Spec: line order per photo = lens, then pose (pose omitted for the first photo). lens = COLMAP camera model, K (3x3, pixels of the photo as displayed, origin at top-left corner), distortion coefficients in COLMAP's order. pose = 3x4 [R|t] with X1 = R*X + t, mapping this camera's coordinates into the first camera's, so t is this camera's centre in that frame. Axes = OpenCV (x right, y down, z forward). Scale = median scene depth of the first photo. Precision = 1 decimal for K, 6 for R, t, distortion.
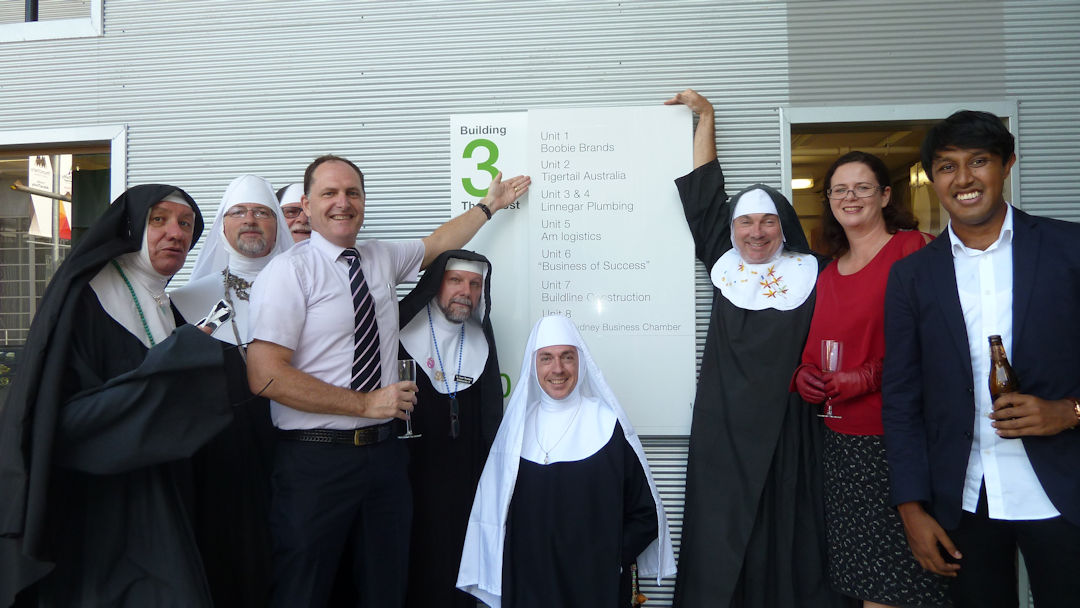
lens RADIAL K [[728.2, 0, 540.0], [0, 728.2, 304.0], [0, 0, 1]] dist [-0.003715, -0.004315]
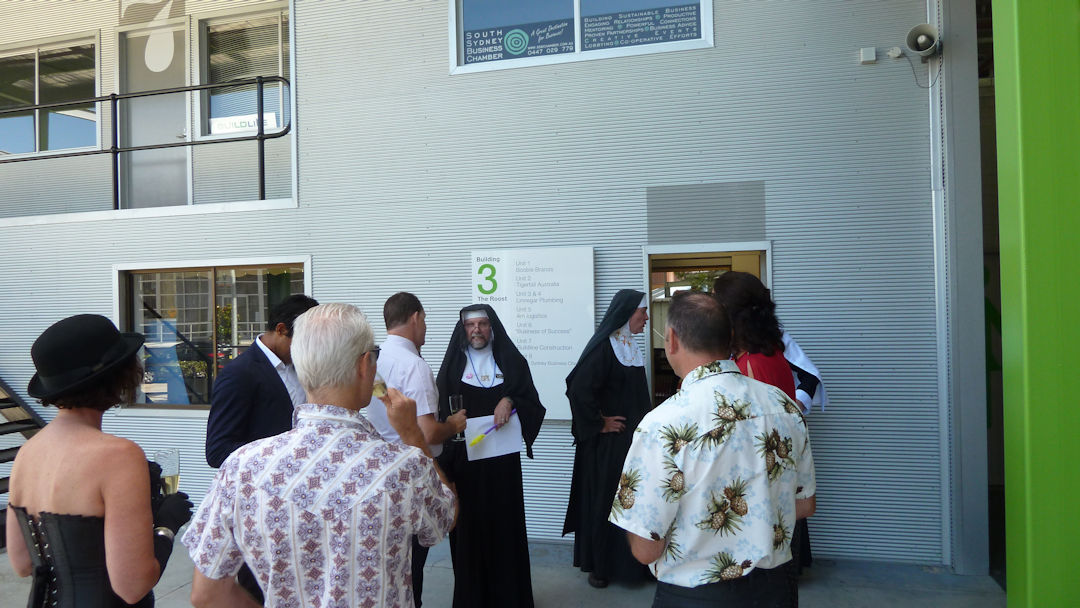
lens RADIAL K [[728.2, 0, 540.0], [0, 728.2, 304.0], [0, 0, 1]] dist [-0.003715, -0.004315]
pose [[0.986982, -0.009212, -0.160568, 0.364171], [0.013829, 0.999522, 0.027660, -0.172592], [0.160237, -0.029521, 0.986637, -0.872414]]
